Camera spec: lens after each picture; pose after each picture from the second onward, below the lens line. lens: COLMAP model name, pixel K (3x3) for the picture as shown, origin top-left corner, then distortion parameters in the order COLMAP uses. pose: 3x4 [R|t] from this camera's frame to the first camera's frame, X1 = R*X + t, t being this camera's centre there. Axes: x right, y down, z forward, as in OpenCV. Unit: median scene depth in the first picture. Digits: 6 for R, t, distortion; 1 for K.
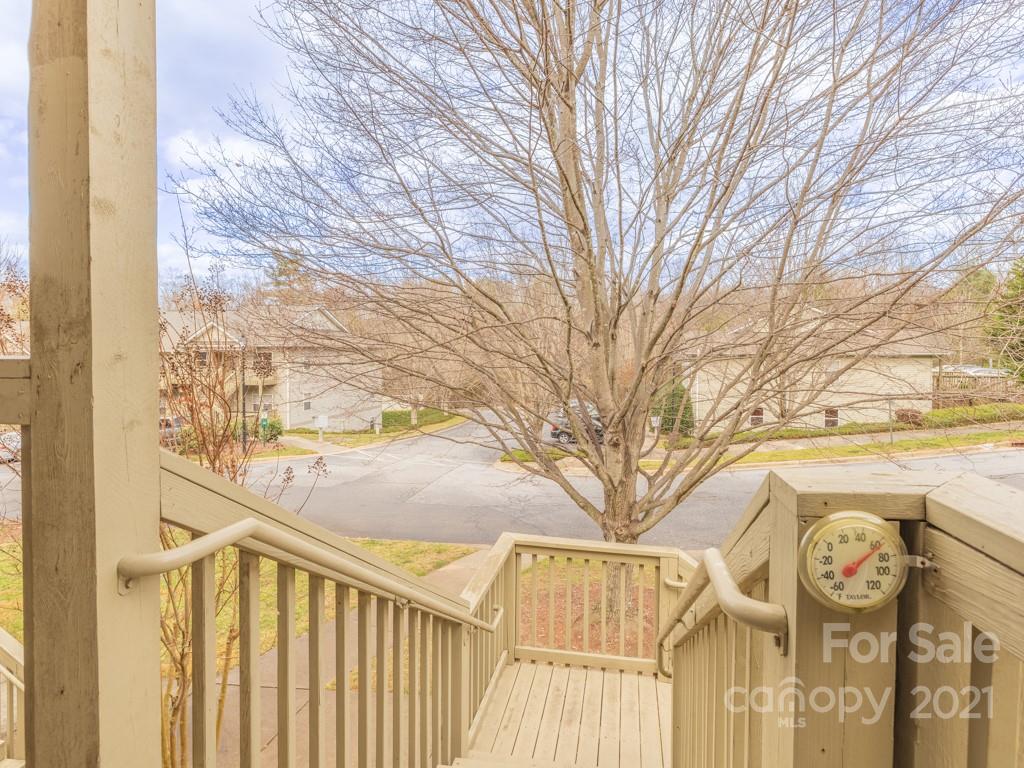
lens RADIAL K [[533.8, 0, 594.7], [0, 533.8, 363.4], [0, 0, 1]] dist [-0.002704, -0.001147]
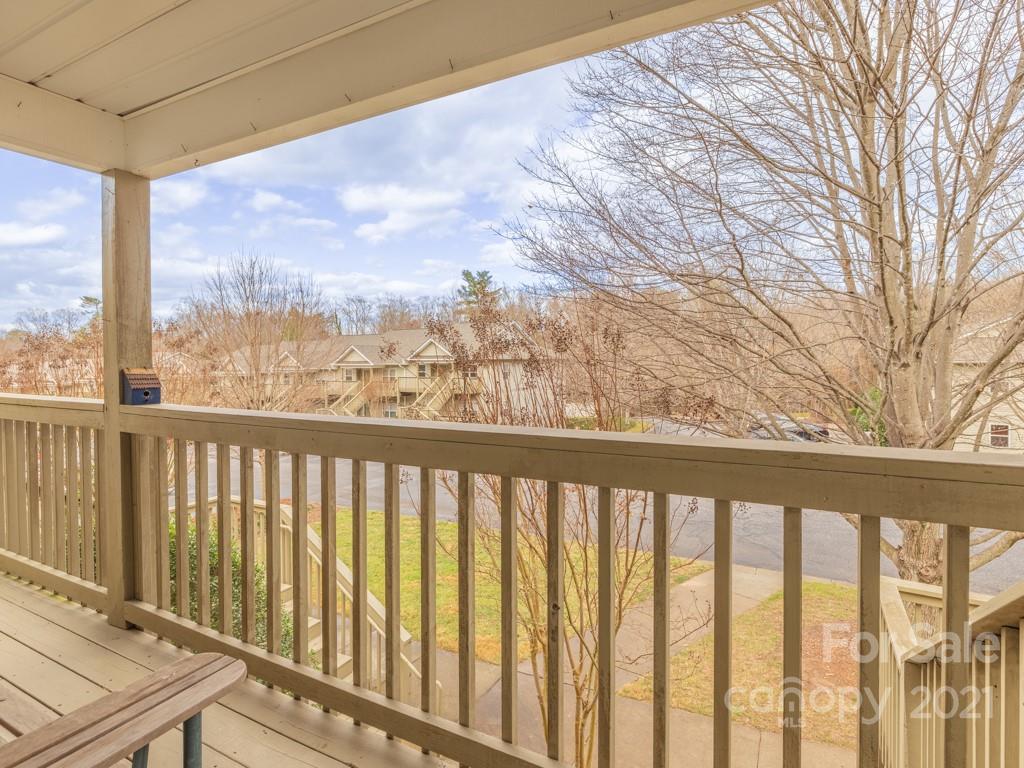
lens RADIAL K [[533.8, 0, 594.7], [0, 533.8, 363.4], [0, 0, 1]] dist [-0.002704, -0.001147]
pose [[0.954601, -0.010967, -0.297687, -0.211298], [0.006484, 0.999850, -0.016042, -0.024454], [0.297818, 0.013384, 0.954529, -0.025908]]
